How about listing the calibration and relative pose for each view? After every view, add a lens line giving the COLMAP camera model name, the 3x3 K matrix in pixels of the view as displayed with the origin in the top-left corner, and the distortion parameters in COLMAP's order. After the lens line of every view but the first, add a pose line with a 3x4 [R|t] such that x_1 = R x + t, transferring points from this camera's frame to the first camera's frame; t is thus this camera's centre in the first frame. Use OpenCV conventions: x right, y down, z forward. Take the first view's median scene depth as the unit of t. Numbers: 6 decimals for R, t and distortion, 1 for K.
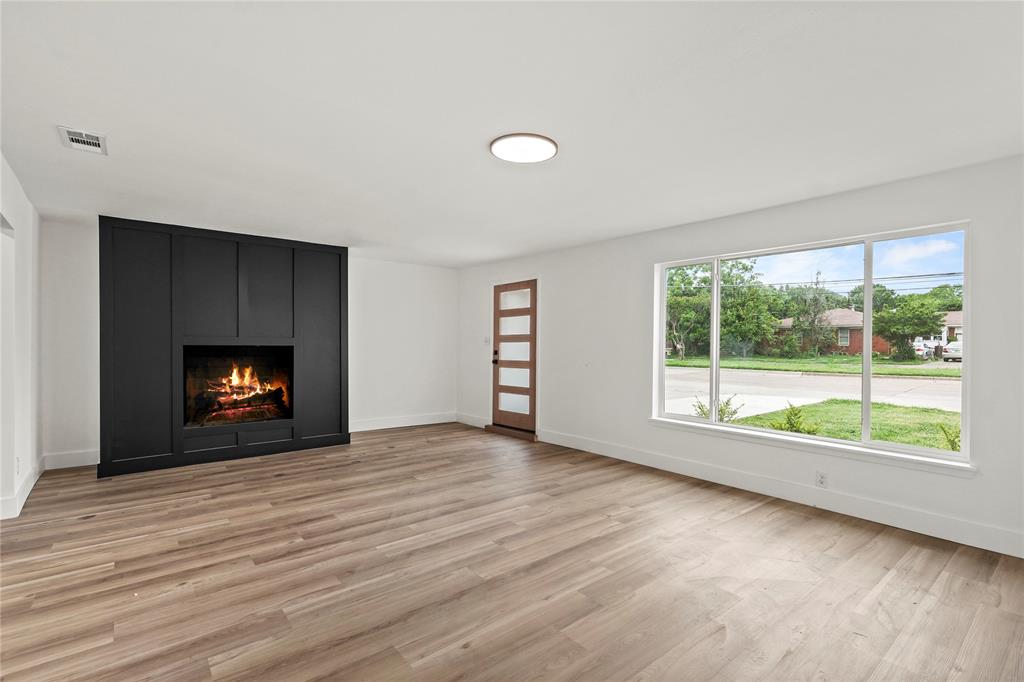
lens RADIAL K [[475.0, 0, 512.0], [0, 475.0, 341.0], [0, 0, 1]] dist [-0.001389, 0.000202]
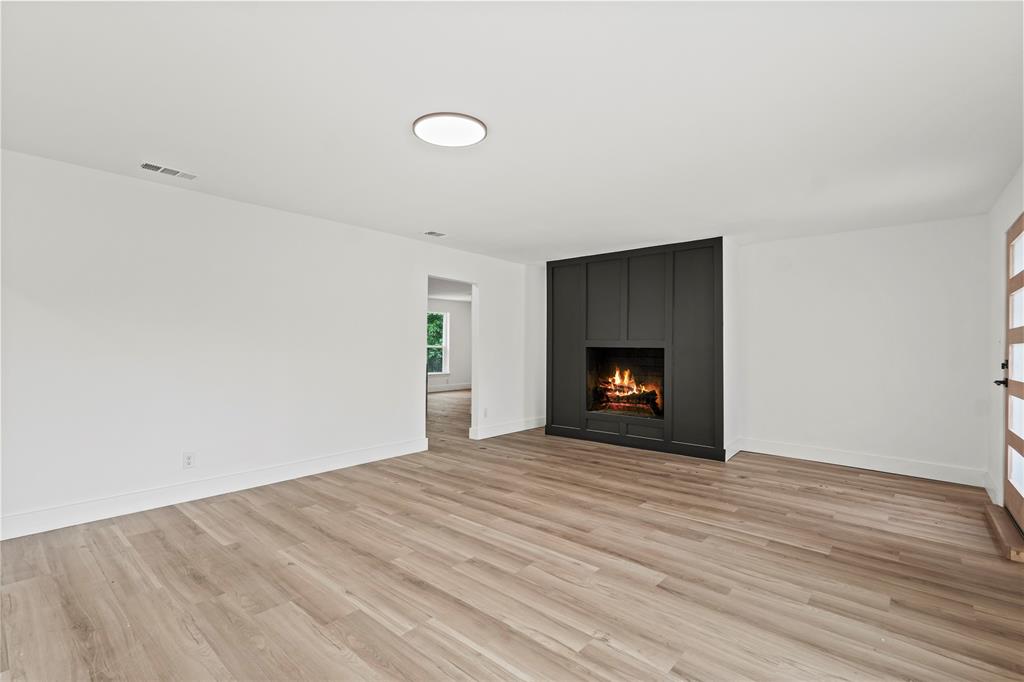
lens RADIAL K [[454.3, 0, 512.0], [0, 454.3, 341.0], [0, 0, 1]] dist [-0.000113, 0.000080]
pose [[0.173129, -0.014053, -0.984799, 0.611305], [0.000371, 0.999899, -0.014203, -0.000553], [0.984899, 0.002094, 0.173117, 0.636280]]
